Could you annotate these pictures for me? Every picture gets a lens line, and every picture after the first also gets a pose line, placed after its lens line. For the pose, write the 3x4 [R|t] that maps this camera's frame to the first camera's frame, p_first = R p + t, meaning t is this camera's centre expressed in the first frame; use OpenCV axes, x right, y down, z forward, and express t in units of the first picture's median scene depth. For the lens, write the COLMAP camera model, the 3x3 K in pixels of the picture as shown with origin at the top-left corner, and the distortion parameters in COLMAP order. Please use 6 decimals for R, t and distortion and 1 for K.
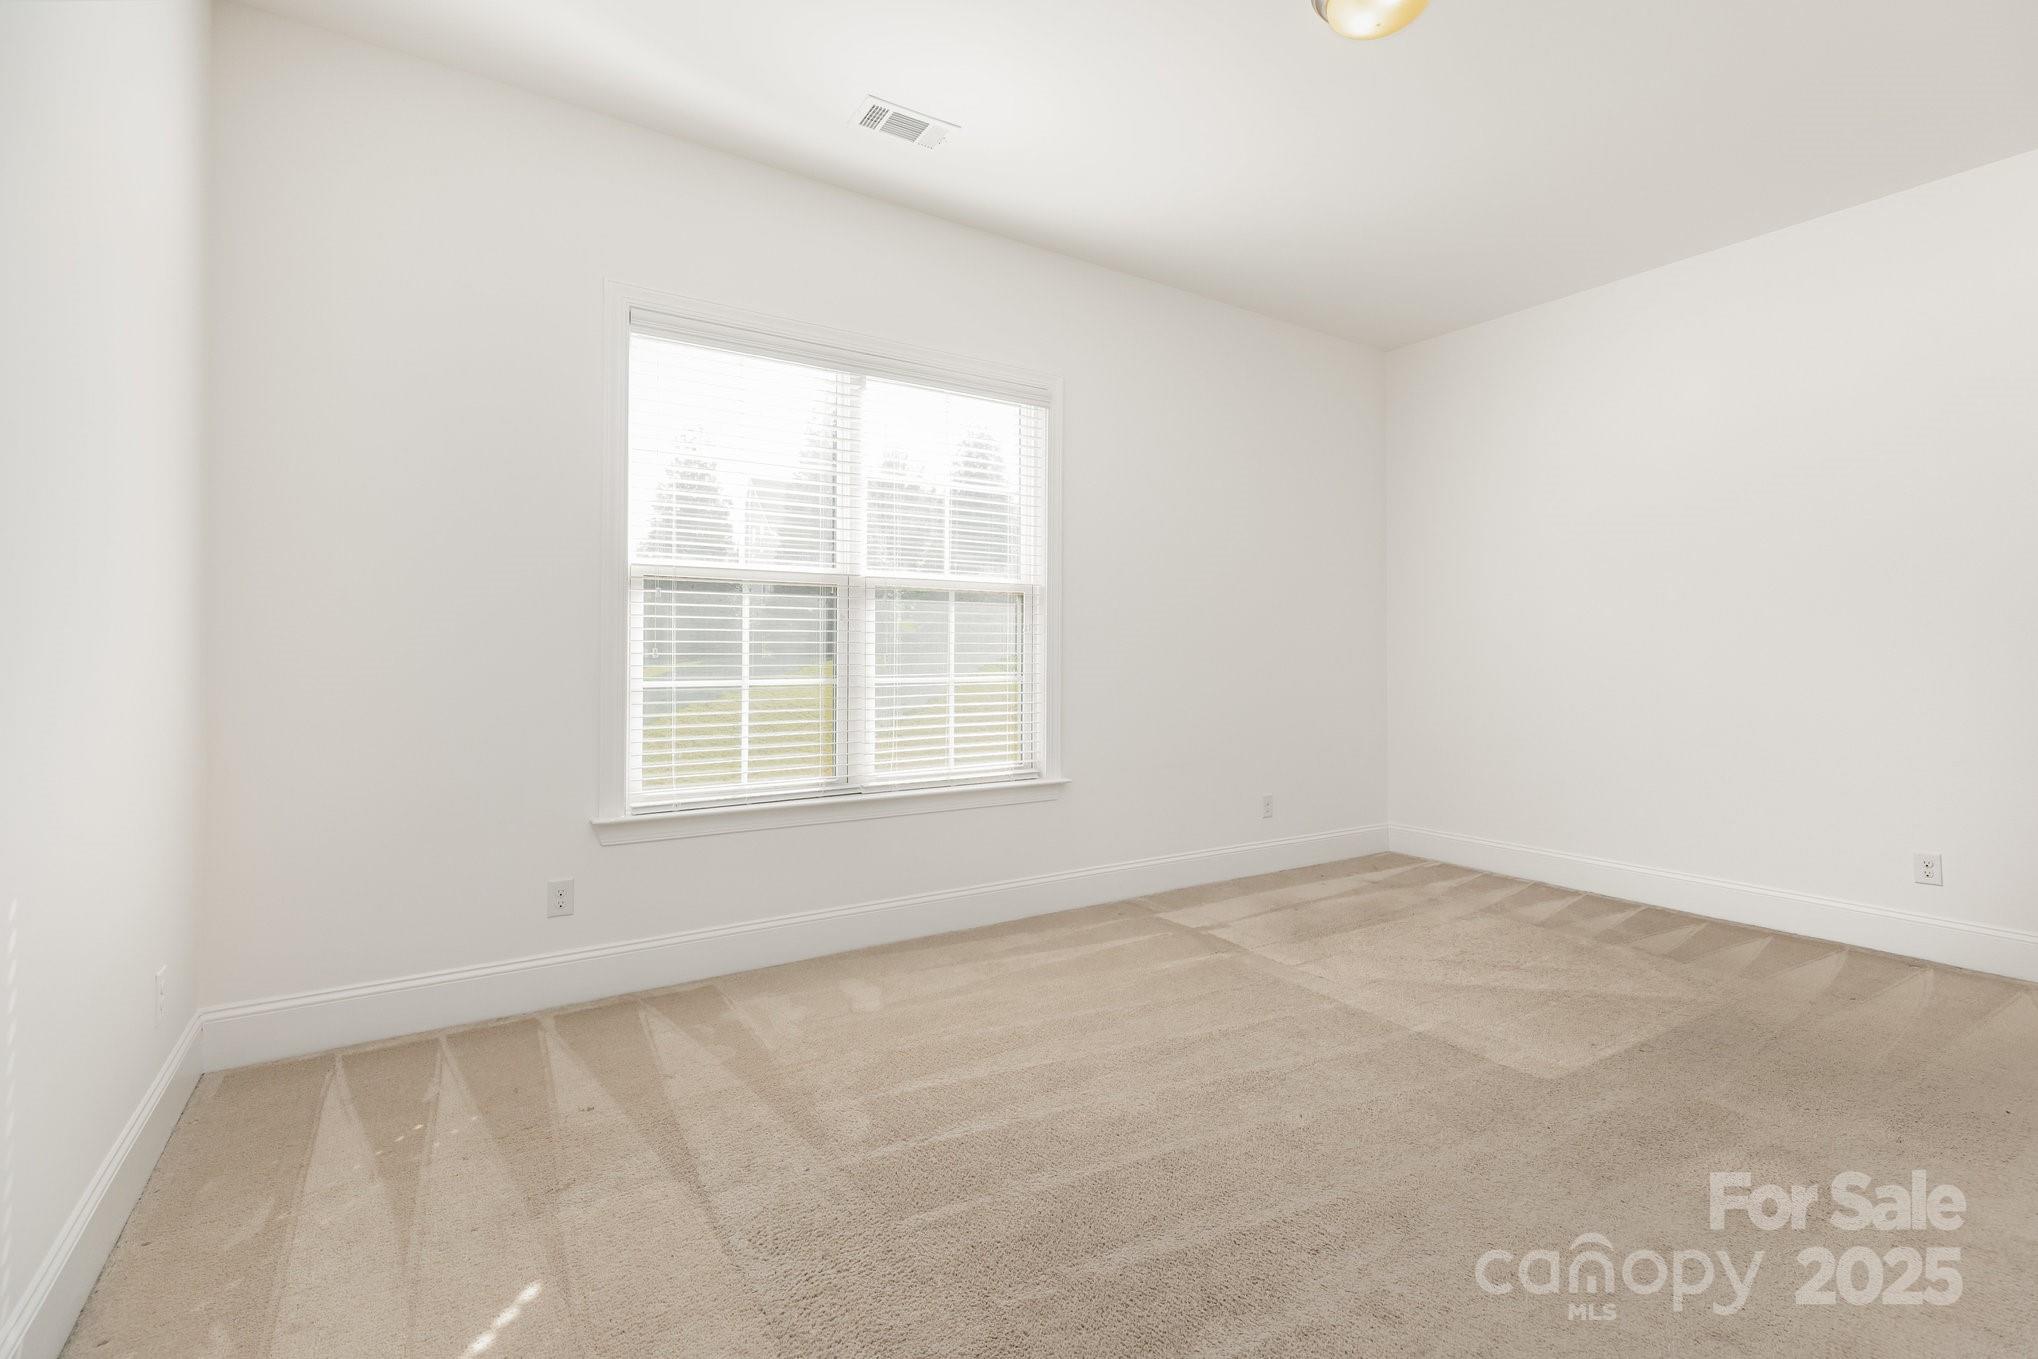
lens RADIAL K [[932.5, 0, 1015.3], [0, 932.5, 670.9], [0, 0, 1]] dist [-0.002511, -0.001238]
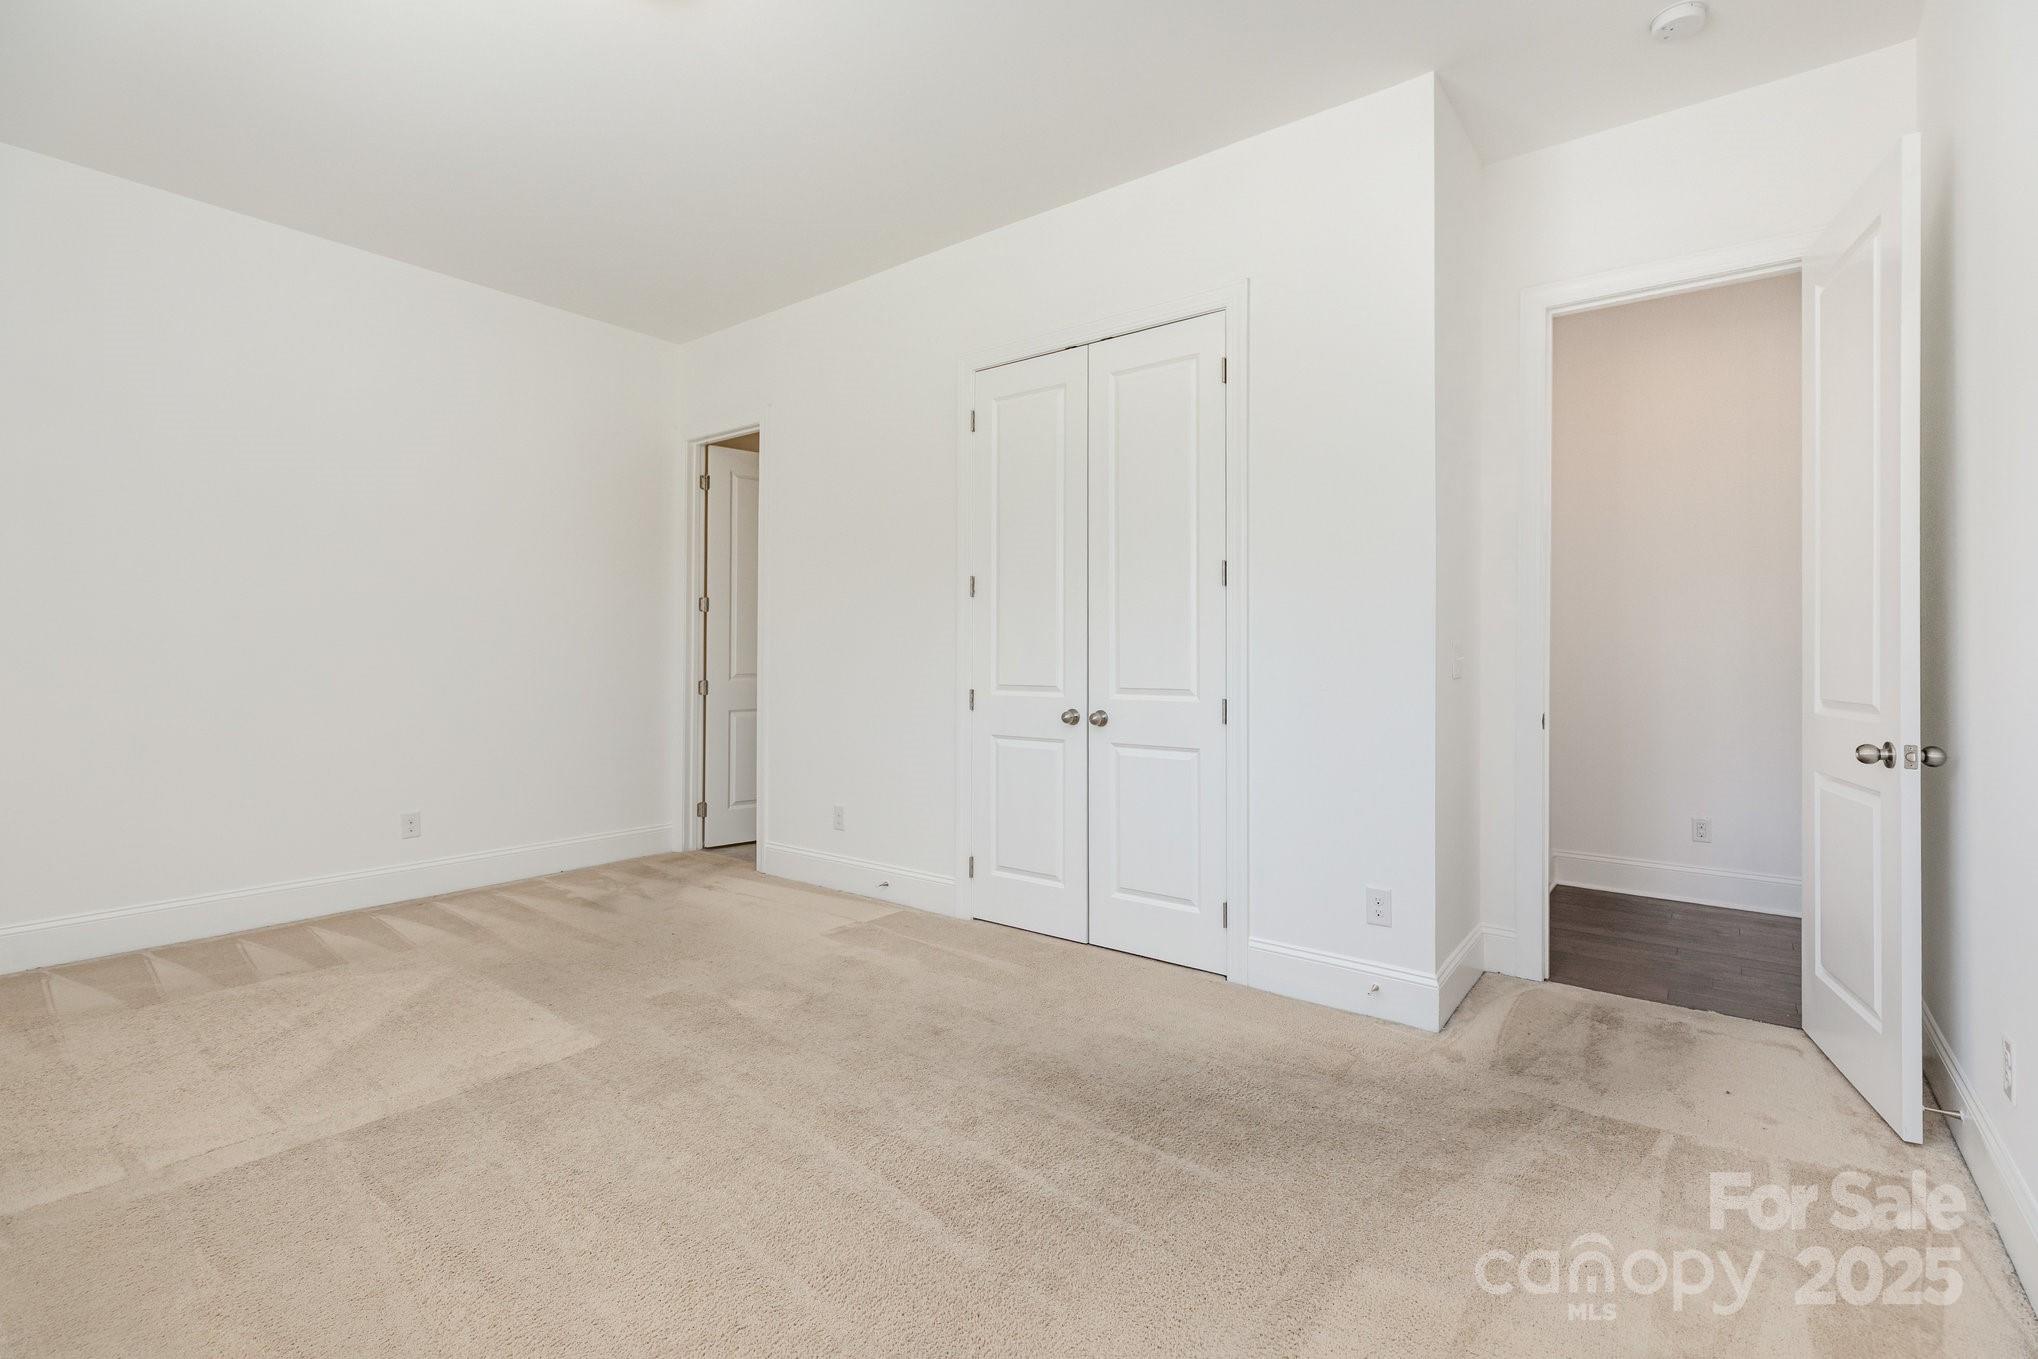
lens RADIAL K [[932.5, 0, 1014.1], [0, 932.5, 664.7], [0, 0, 1]] dist [-0.002511, -0.001238]
pose [[-0.346633, -0.012663, 0.937915, -0.536600], [0.012192, 0.999764, 0.018004, -0.015036], [-0.937922, 0.017676, -0.346397, 0.804314]]
